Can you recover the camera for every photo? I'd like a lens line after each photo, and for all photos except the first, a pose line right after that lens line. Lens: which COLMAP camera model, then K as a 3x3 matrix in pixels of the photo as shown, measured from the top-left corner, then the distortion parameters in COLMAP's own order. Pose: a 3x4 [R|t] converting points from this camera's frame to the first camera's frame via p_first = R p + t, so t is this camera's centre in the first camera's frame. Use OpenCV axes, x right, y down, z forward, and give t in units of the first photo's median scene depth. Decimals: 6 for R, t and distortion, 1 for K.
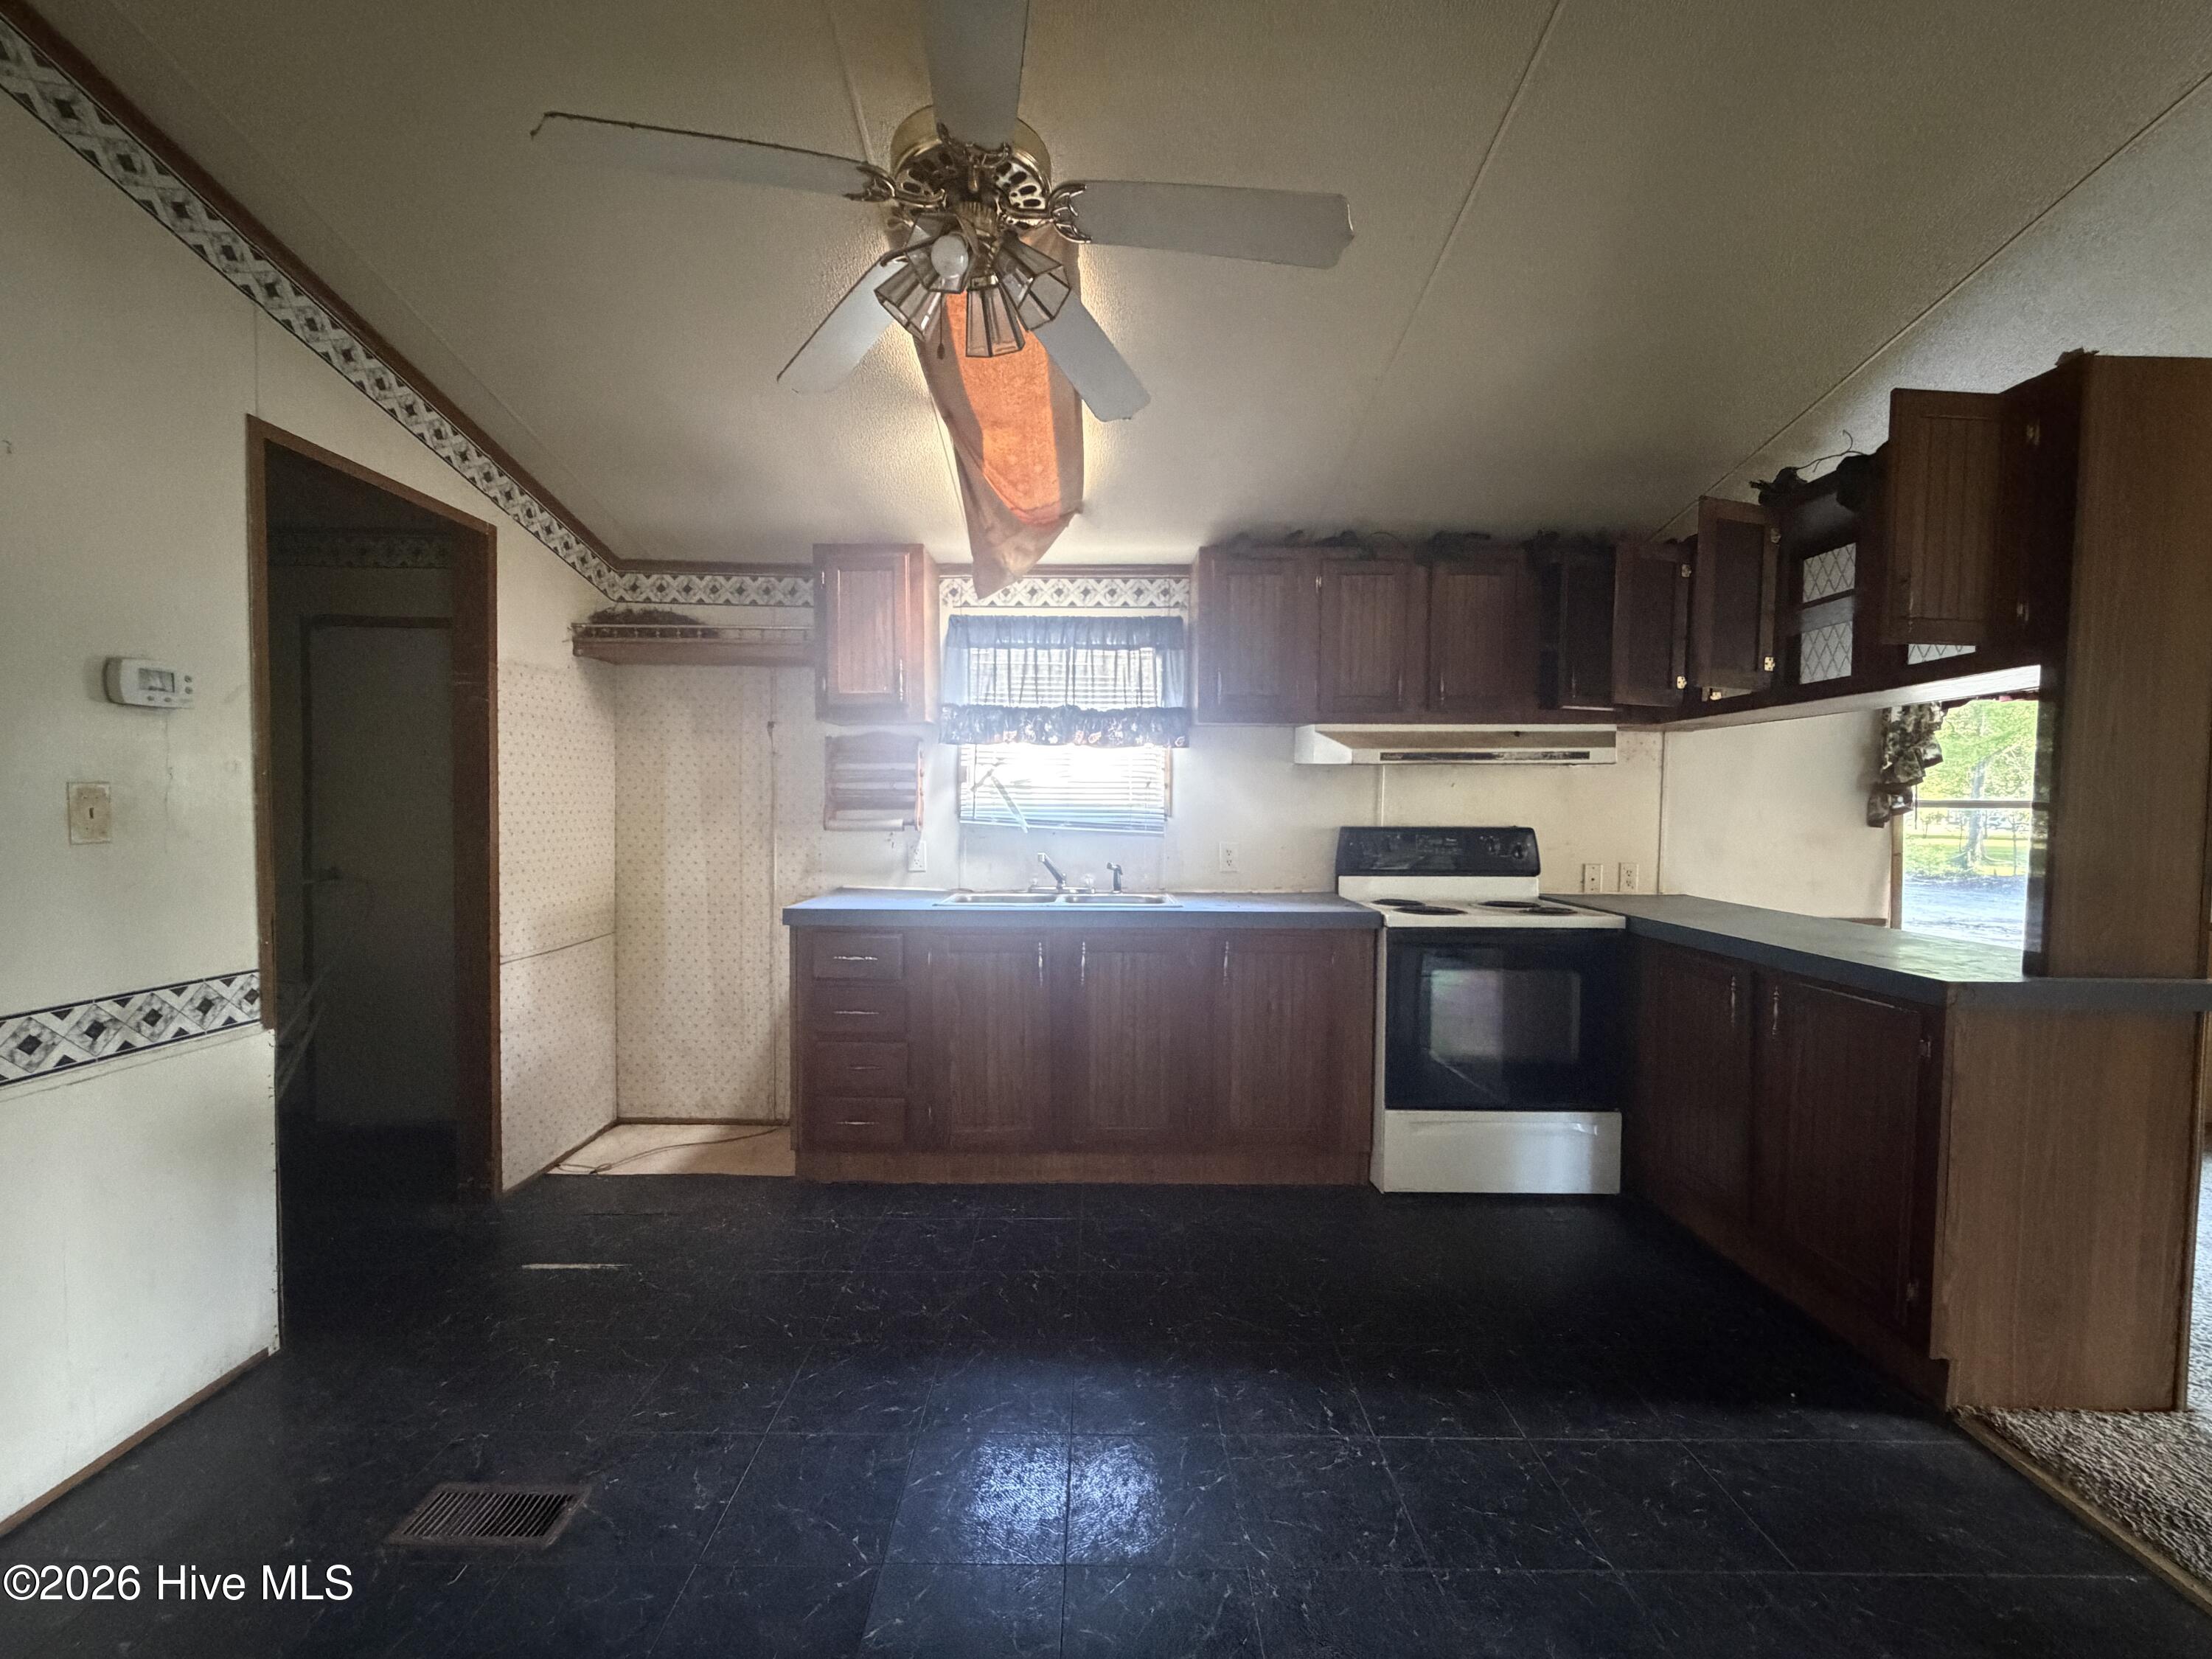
lens RADIAL K [[865.2, 0, 1099.1], [0, 865.2, 829.2], [0, 0, 1]] dist [-0.007350, -0.000200]
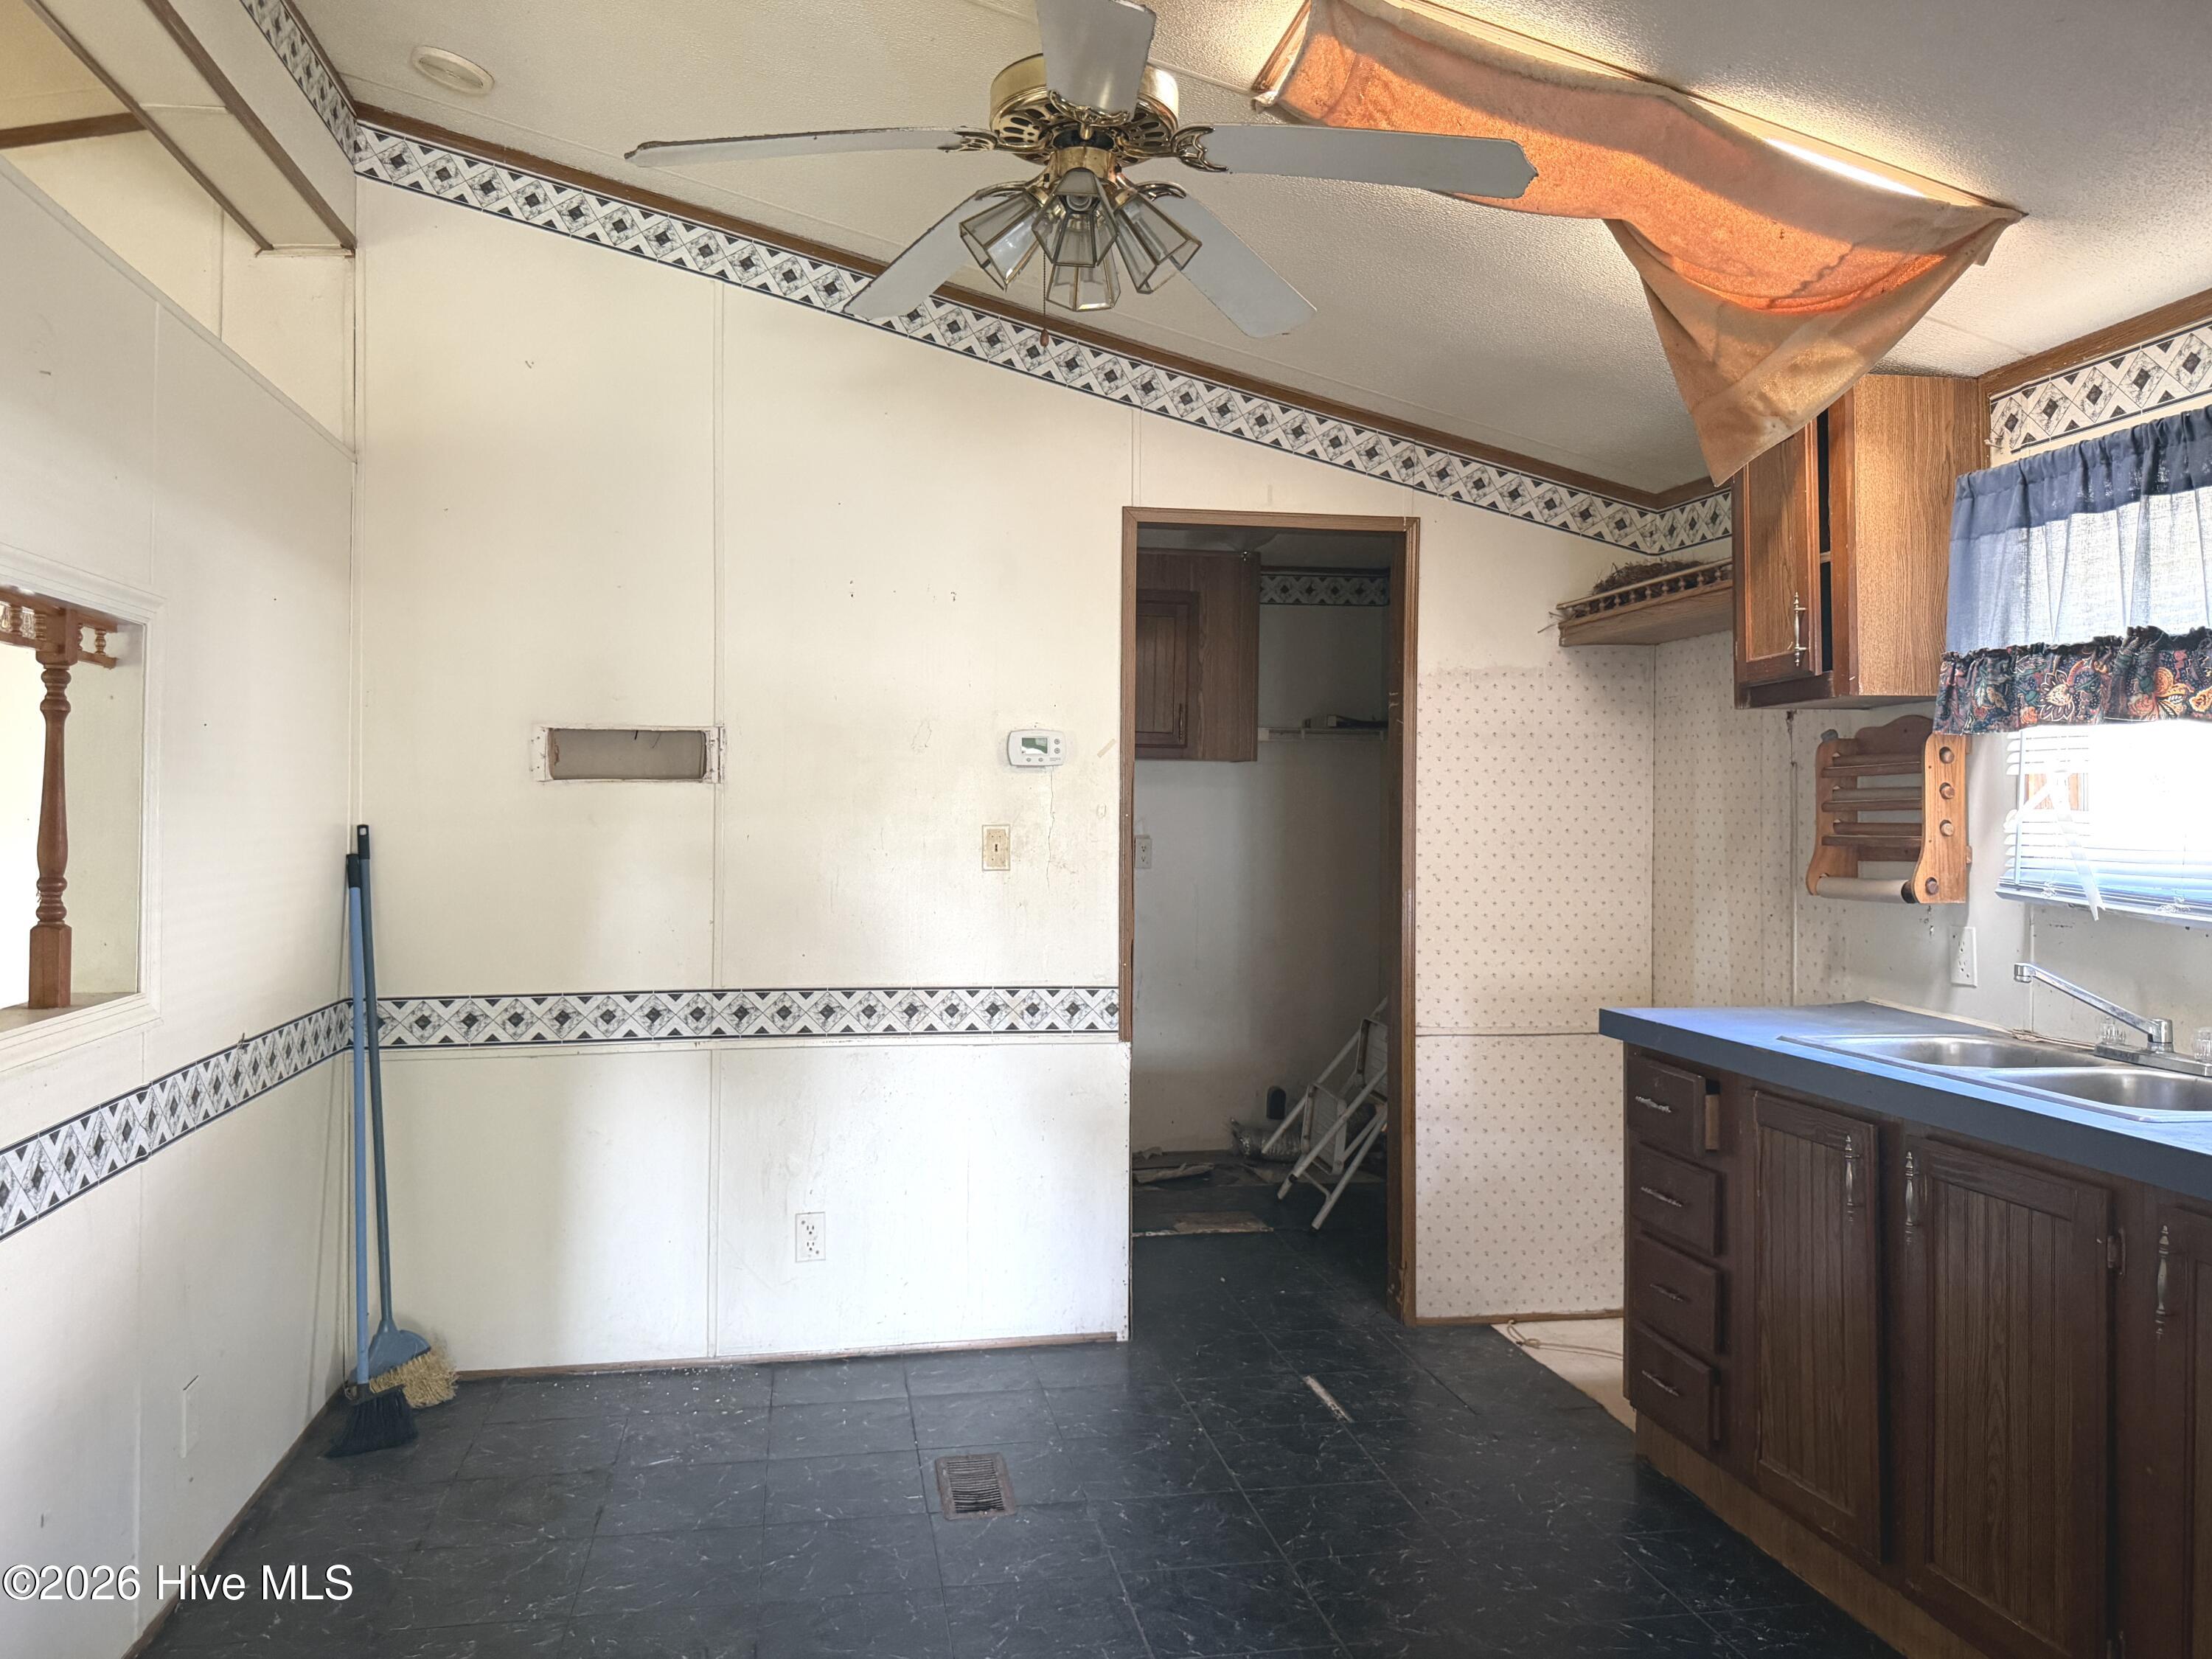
lens RADIAL K [[1590.4, 0, 1119.1], [0, 1590.4, 791.2], [0, 0, 1]] dist [0.110389, -0.181983]
pose [[0.192848, -0.021963, -0.980983, 0.777017], [-0.036280, 0.998906, -0.029497, -0.023744], [0.980558, 0.041279, 0.191840, 0.412940]]
